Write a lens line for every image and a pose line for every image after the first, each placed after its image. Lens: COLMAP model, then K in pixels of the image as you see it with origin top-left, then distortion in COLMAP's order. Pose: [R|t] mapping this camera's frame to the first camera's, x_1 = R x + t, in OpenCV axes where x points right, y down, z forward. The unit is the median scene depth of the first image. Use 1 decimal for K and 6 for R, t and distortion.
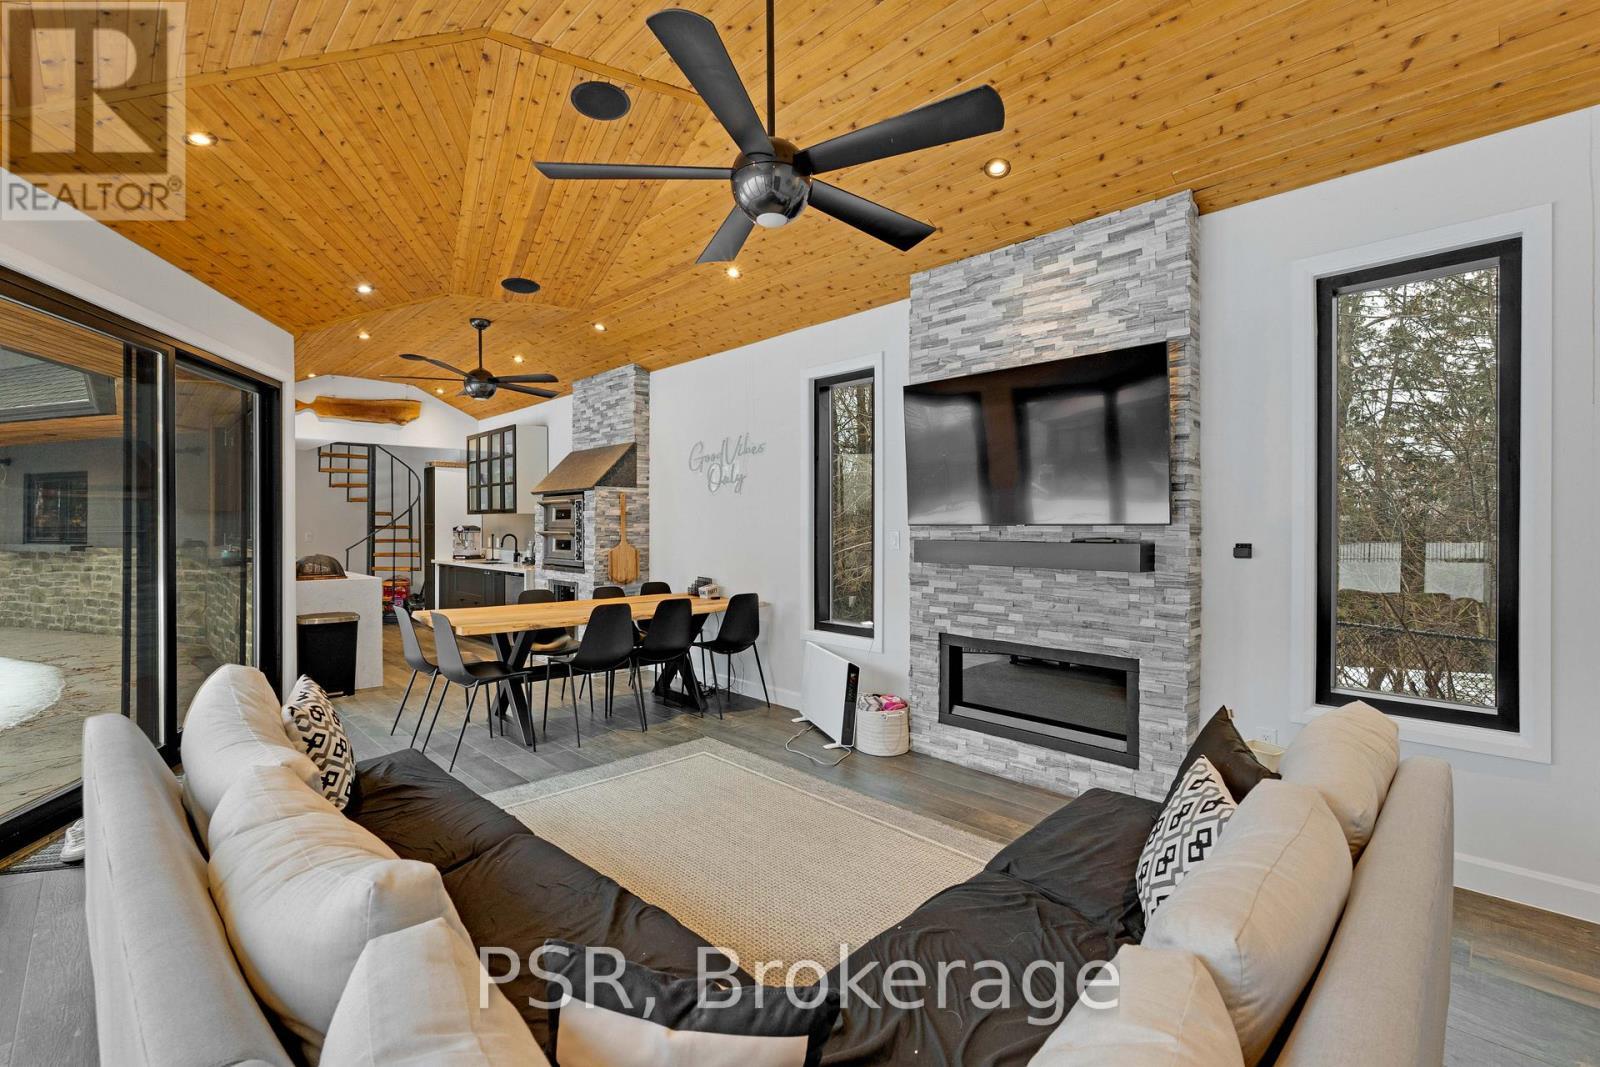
lens RADIAL K [[699.7, 0, 800.4], [0, 699.7, 527.9], [0, 0, 1]] dist [0.001284, -0.000031]
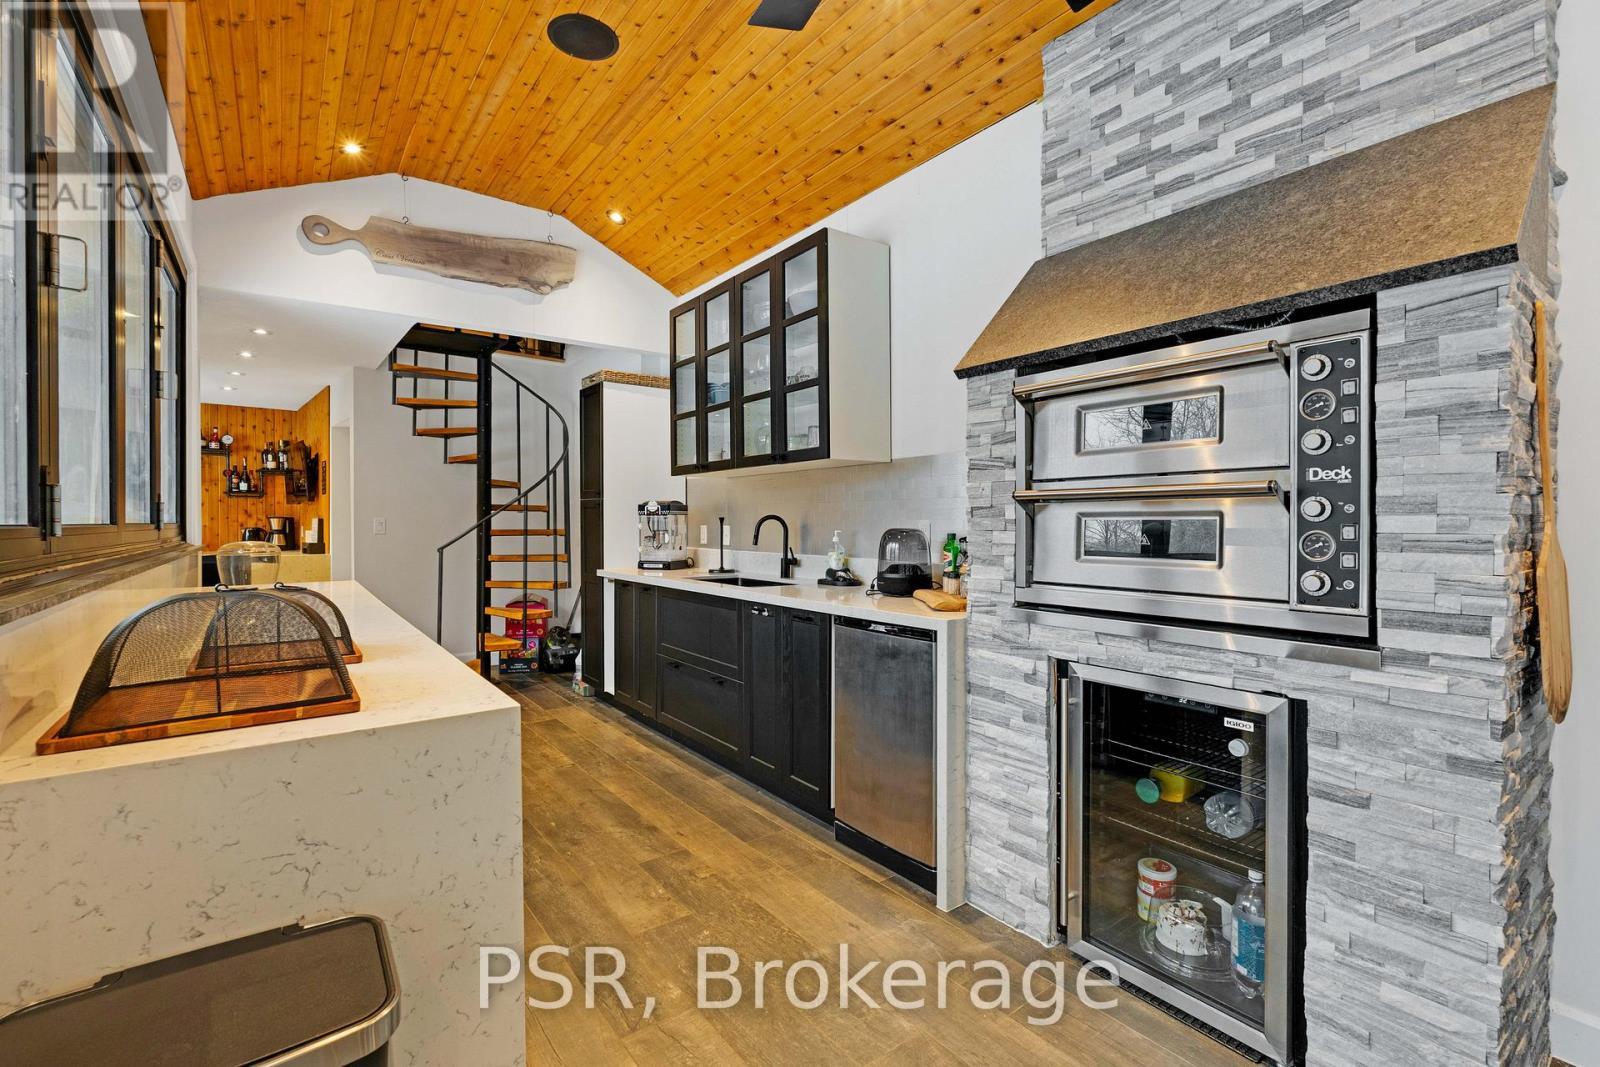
lens RADIAL K [[699.7, 0, 799.5], [0, 699.7, 531.7], [0, 0, 1]] dist [0.001284, -0.000031]
pose [[0.991357, -0.000346, -0.131192, -0.318406], [0.001495, 0.999961, 0.008659, 0.014407], [0.131184, -0.008780, 0.991319, 0.524731]]
